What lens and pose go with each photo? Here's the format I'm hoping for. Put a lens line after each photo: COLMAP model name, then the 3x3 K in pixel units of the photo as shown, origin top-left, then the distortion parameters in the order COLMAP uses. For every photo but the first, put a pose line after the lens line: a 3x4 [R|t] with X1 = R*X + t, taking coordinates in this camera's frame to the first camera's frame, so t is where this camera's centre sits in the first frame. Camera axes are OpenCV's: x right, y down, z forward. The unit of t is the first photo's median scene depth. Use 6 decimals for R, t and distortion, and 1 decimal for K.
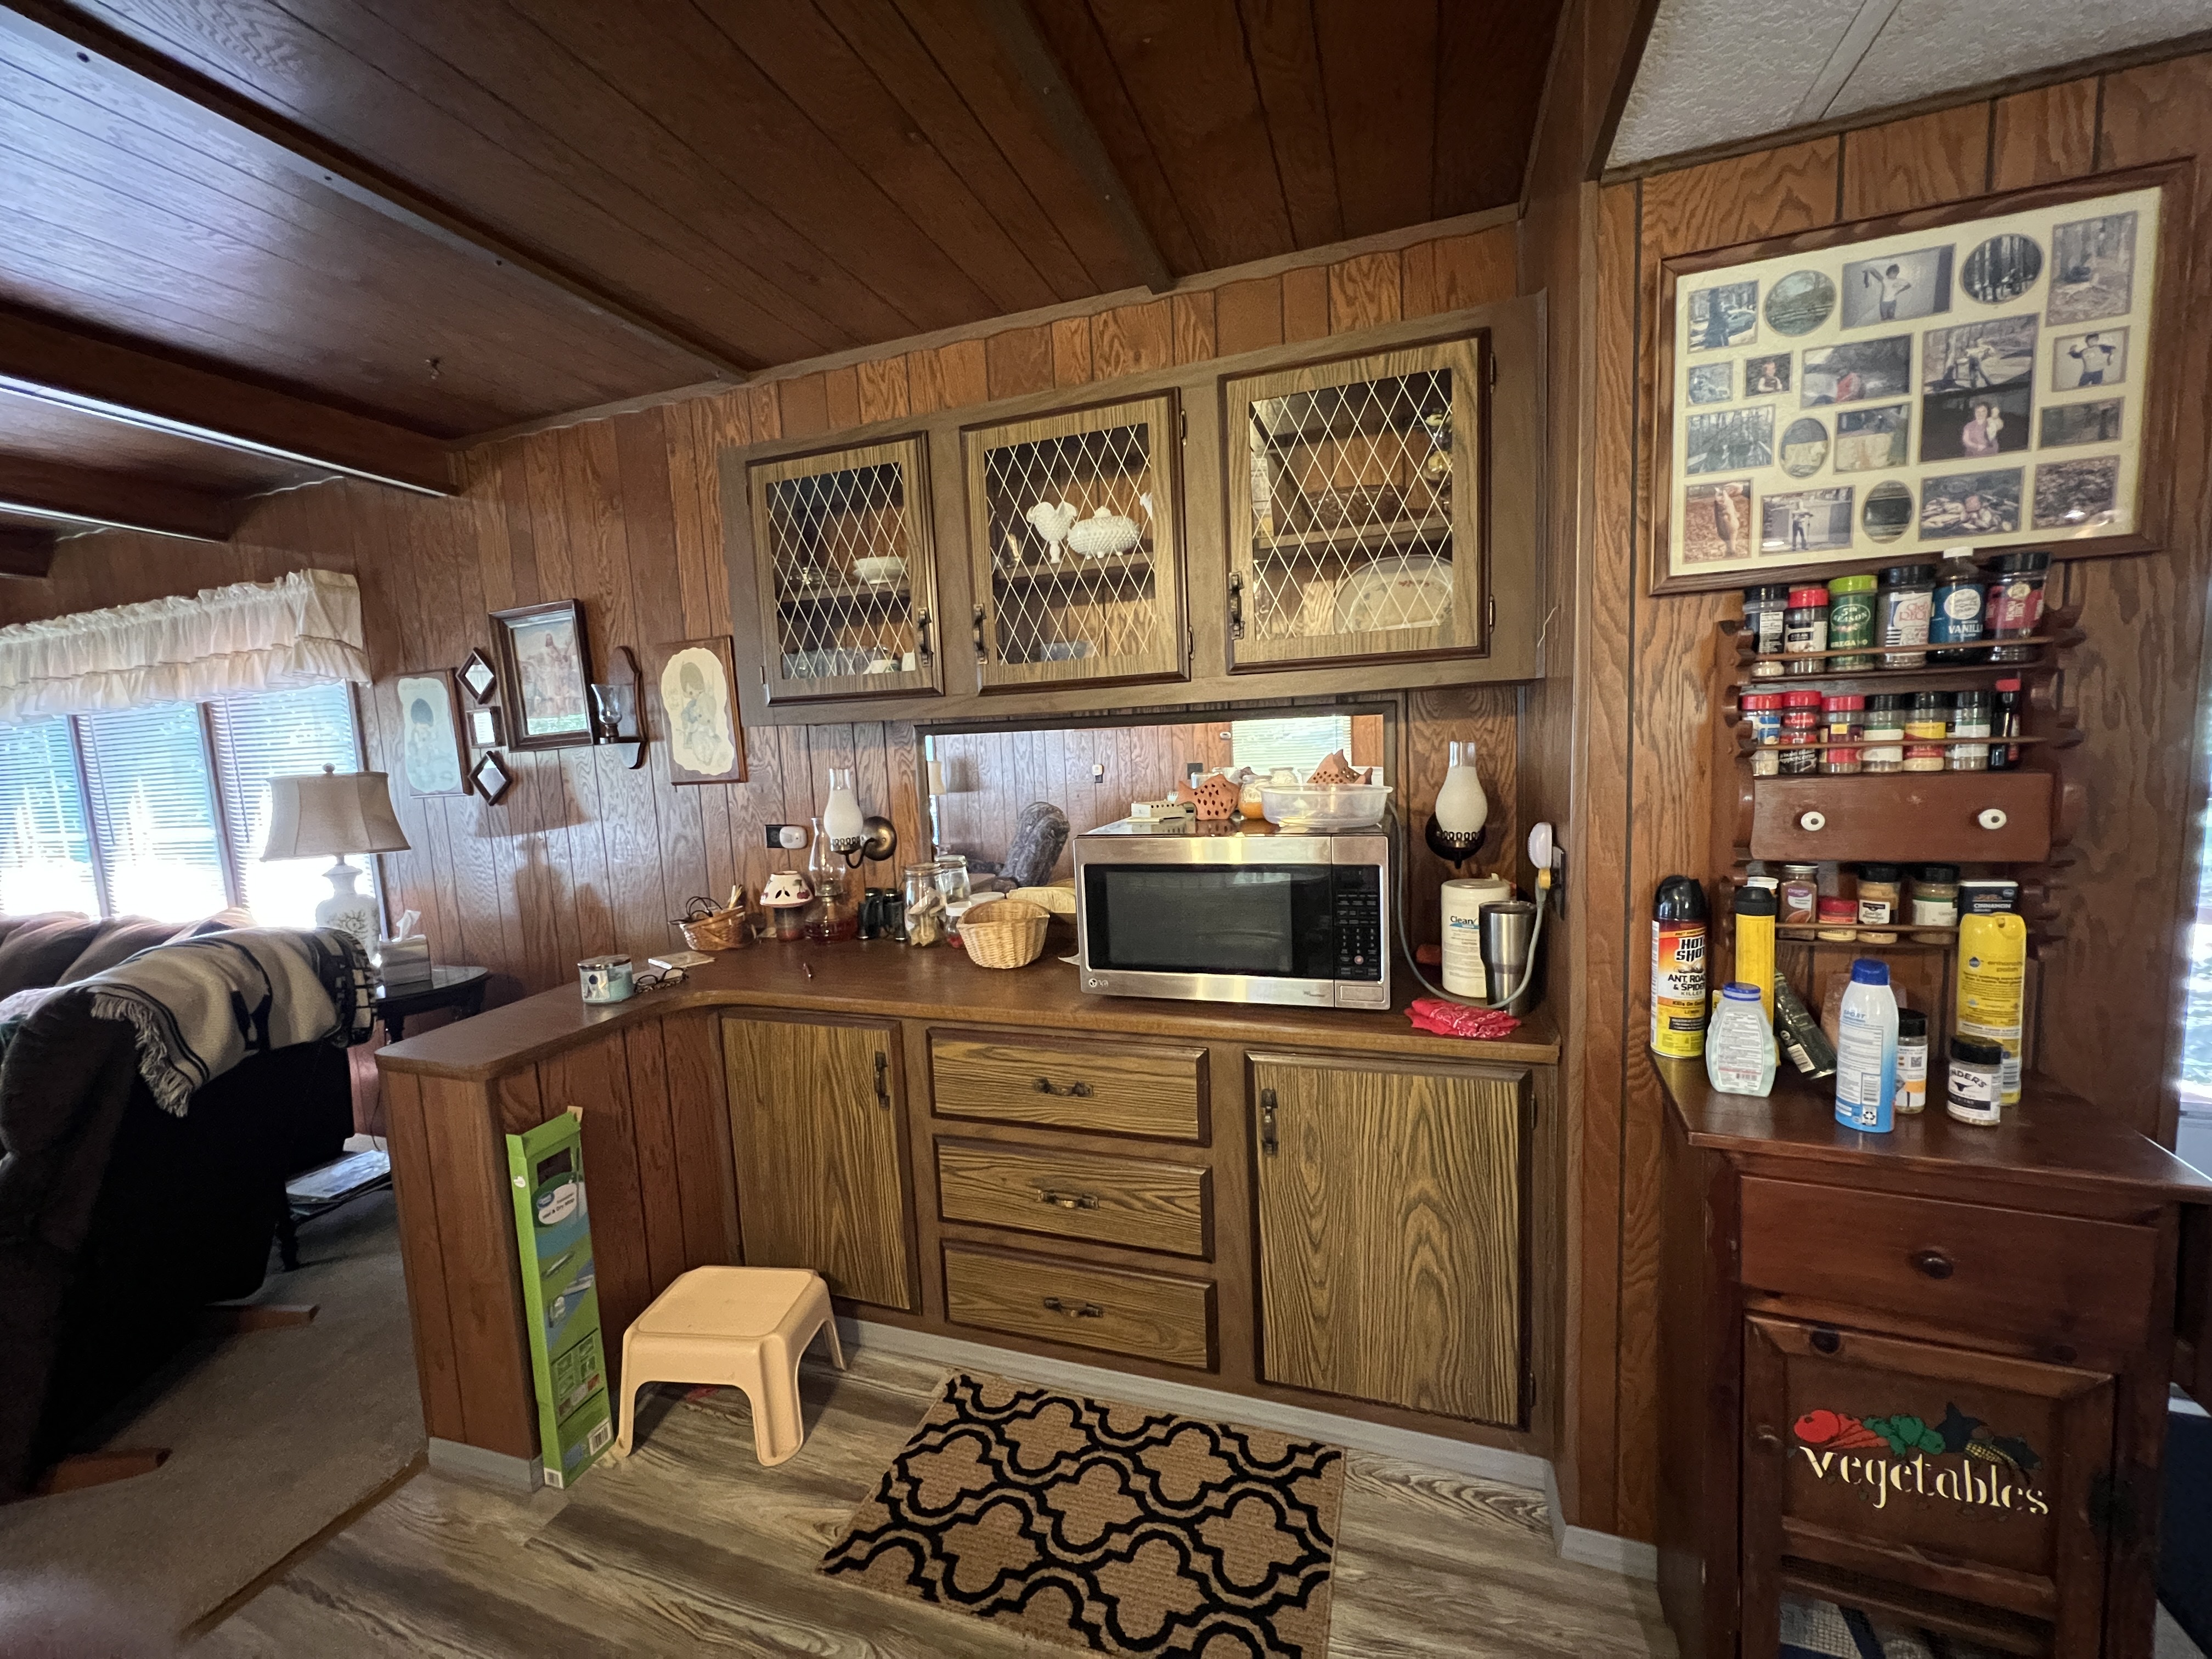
lens RADIAL K [[892.5, 0, 1112.7], [0, 892.5, 832.1], [0, 0, 1]] dist [-0.002884, 0.001039]
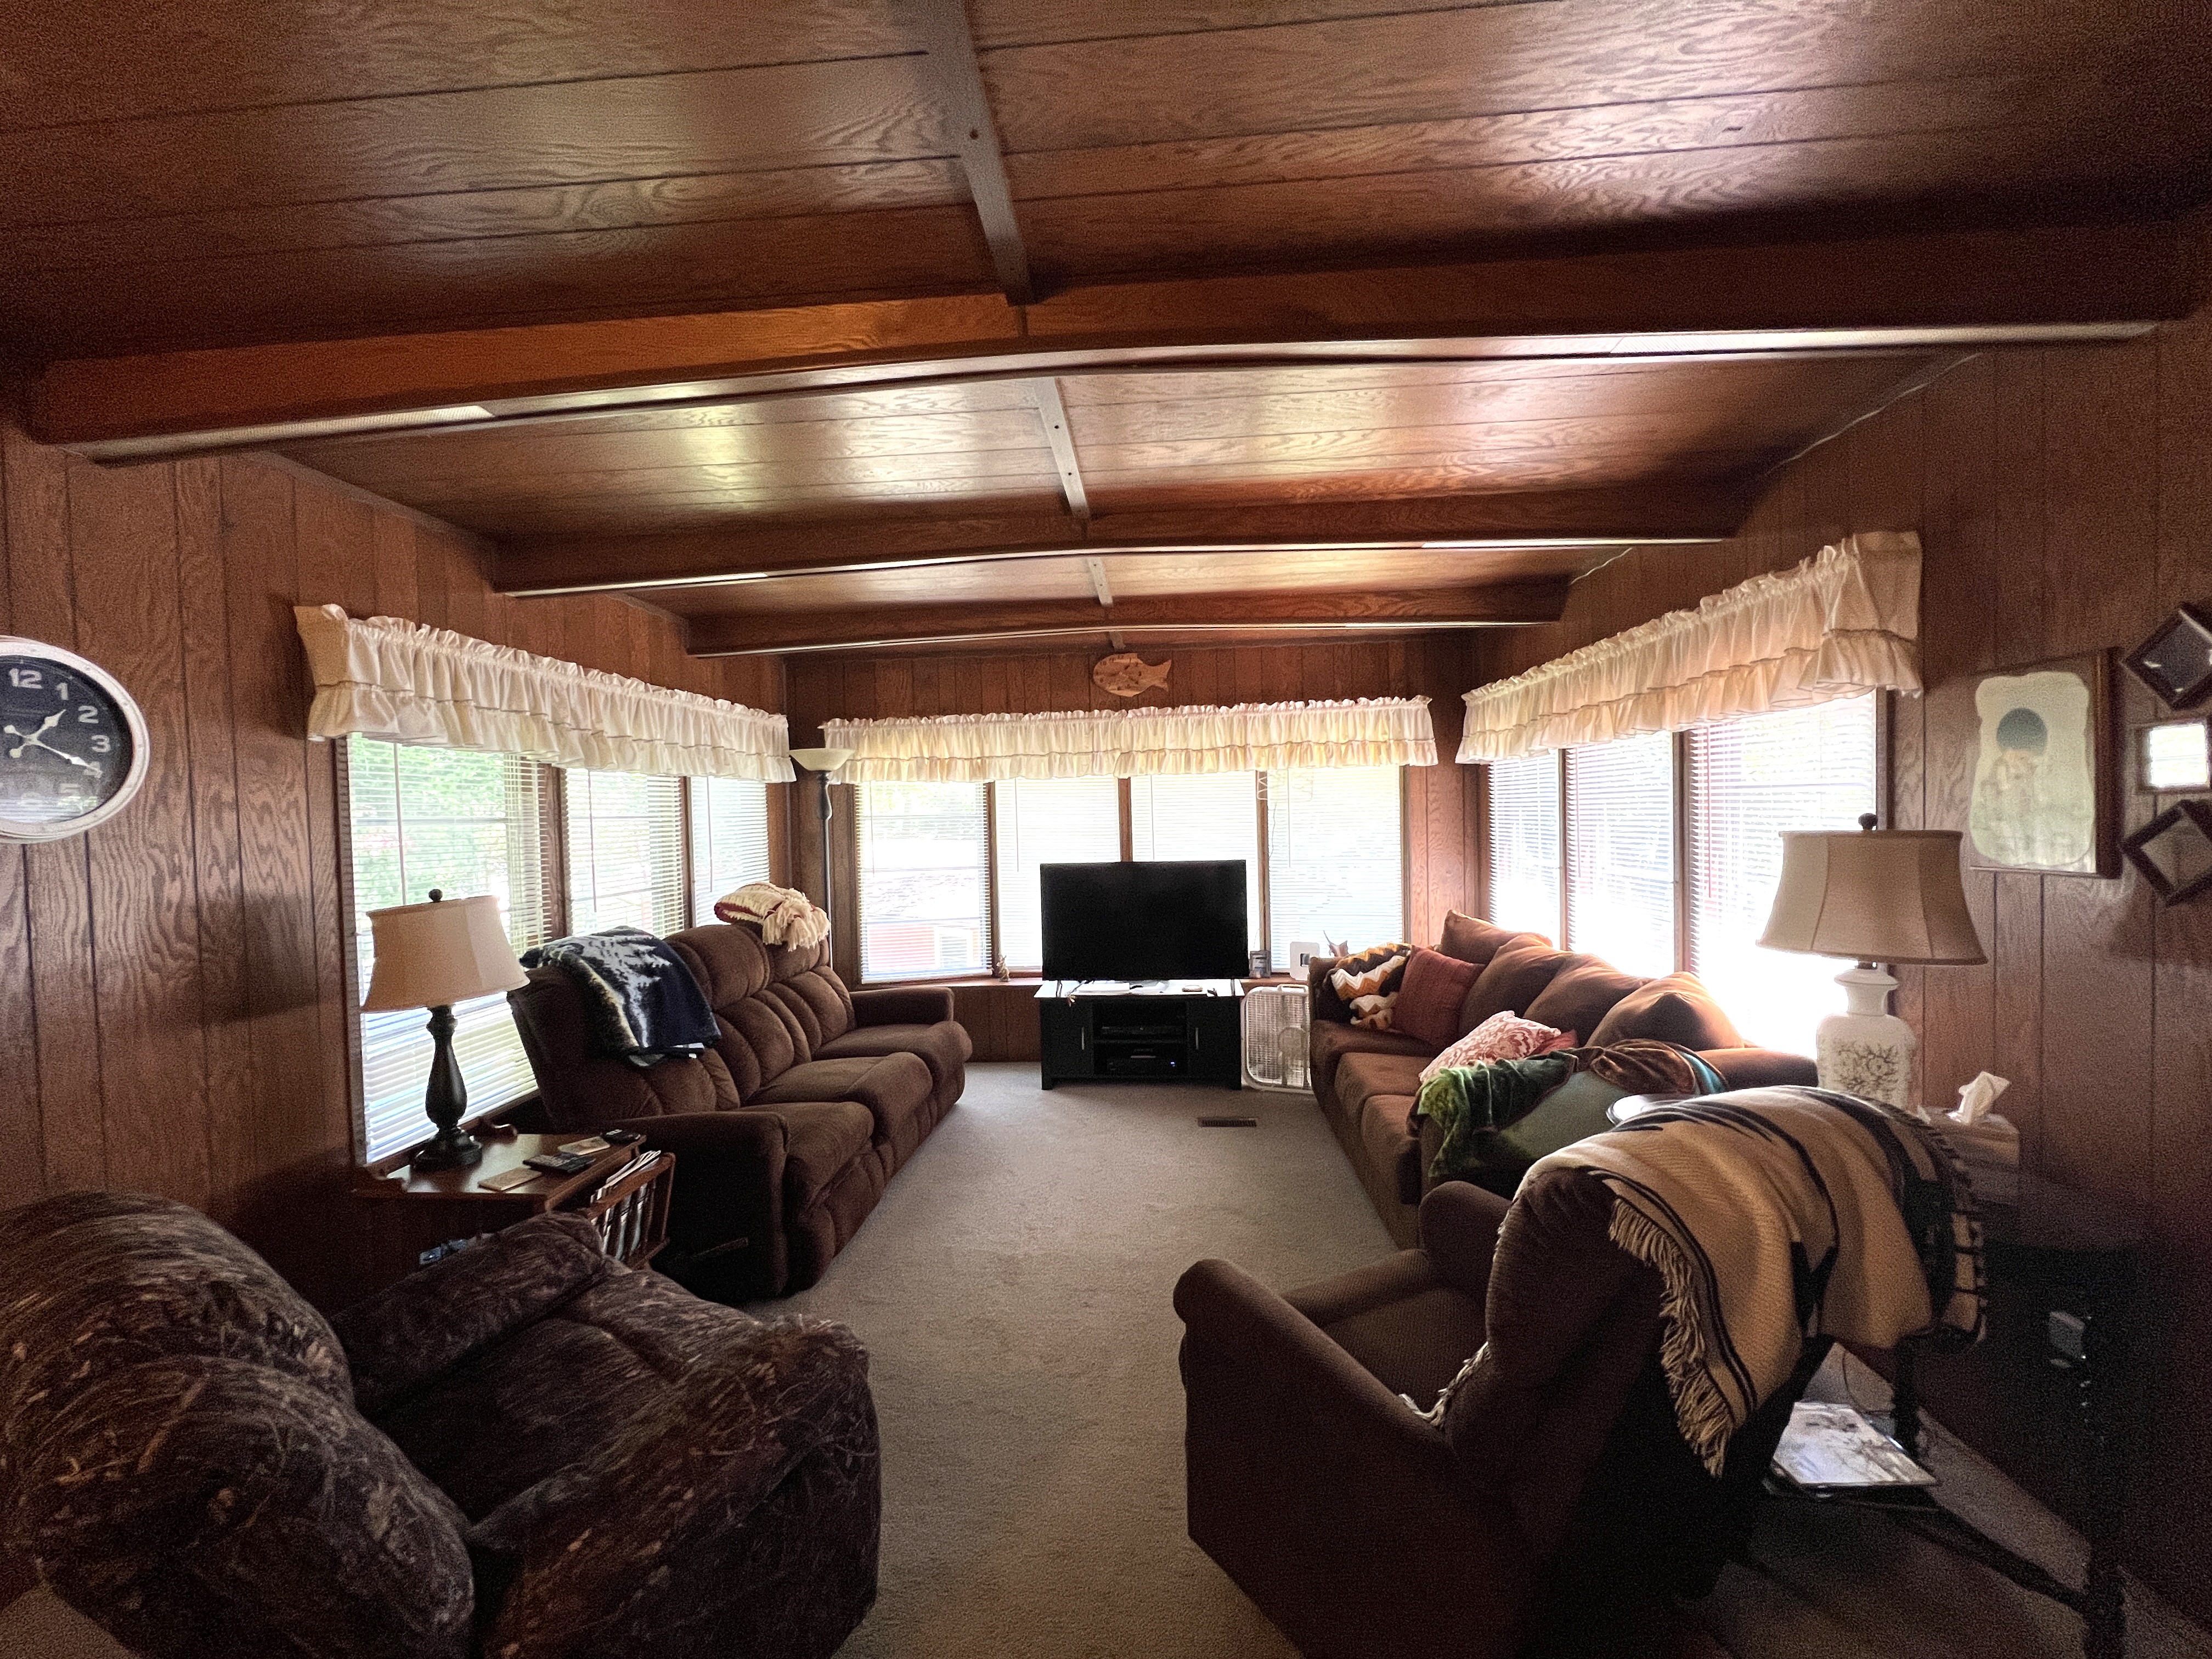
lens RADIAL K [[892.5, 0, 1101.5], [0, 892.5, 829.0], [0, 0, 1]] dist [-0.002884, 0.001039]
pose [[0.258254, 0.064153, -0.963945, -0.364396], [-0.094807, 0.994659, 0.040797, -0.036546], [0.961414, 0.080853, 0.262957, 0.263181]]
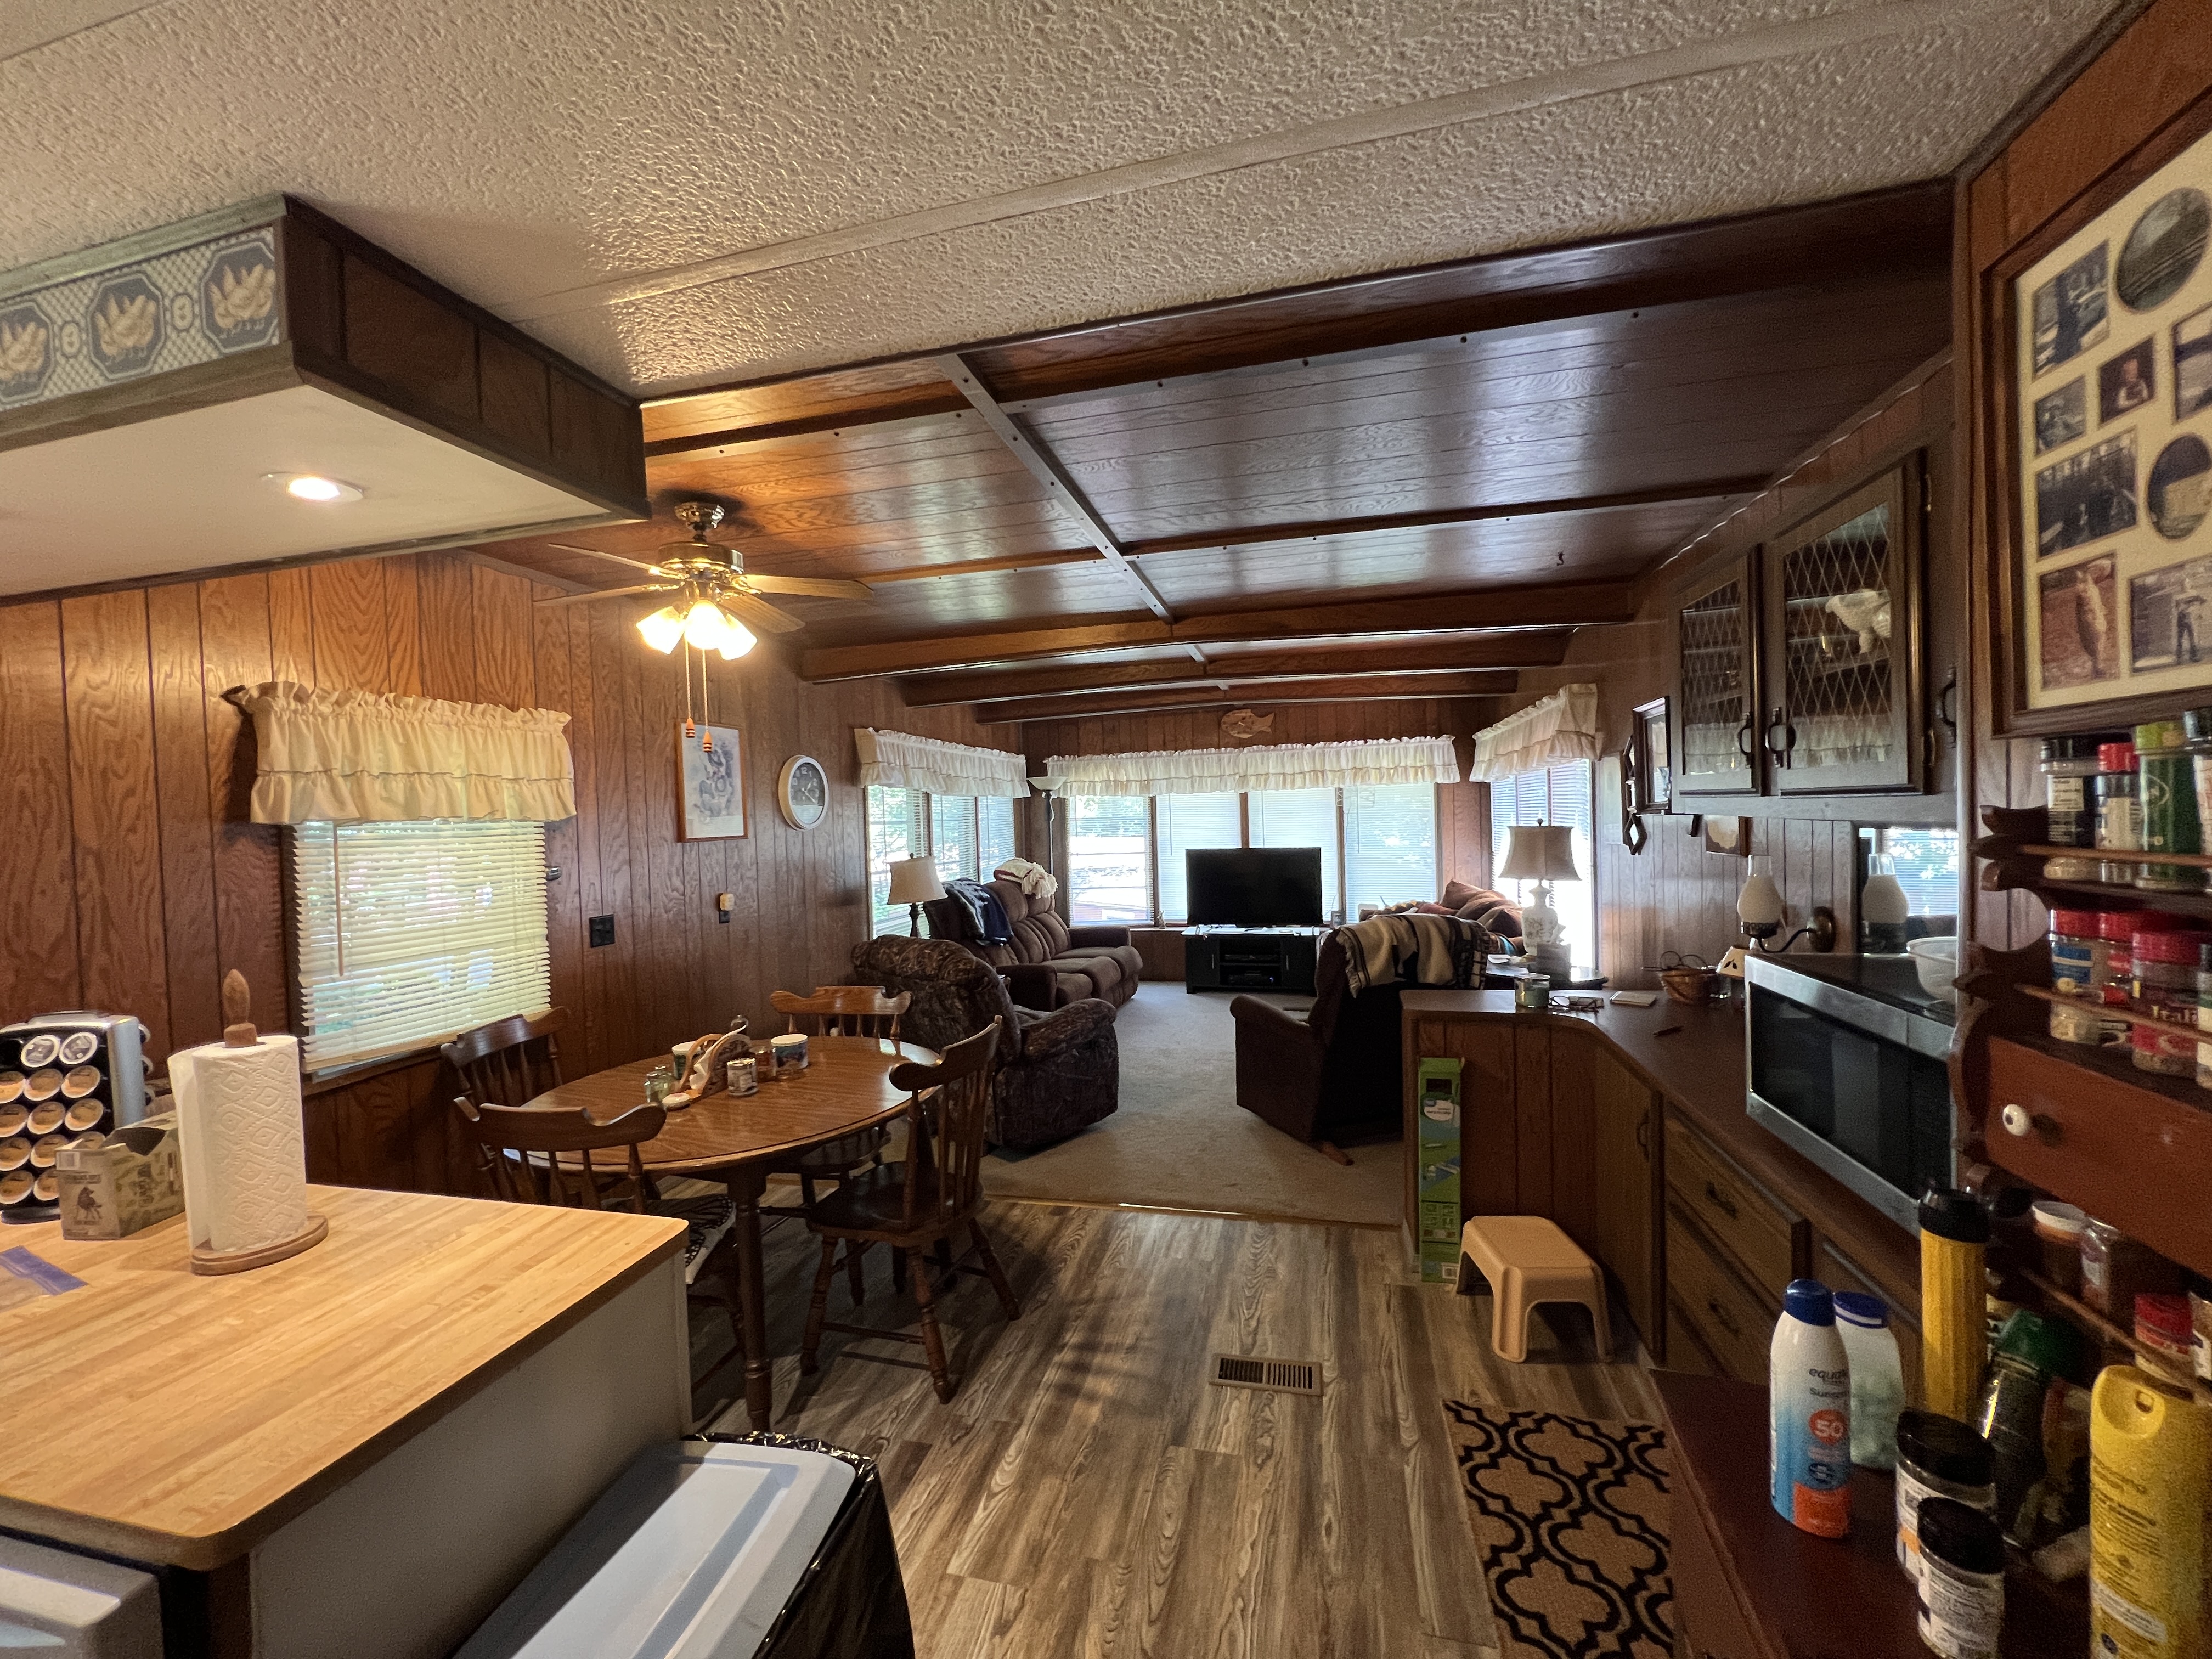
lens RADIAL K [[892.5, 0, 1093.7], [0, 892.5, 832.1], [0, 0, 1]] dist [-0.002884, 0.001039]
pose [[0.078462, 0.068231, -0.994579, 0.528696], [-0.085017, 0.994479, 0.061517, -0.077024], [0.993285, 0.079729, 0.083830, 0.115380]]
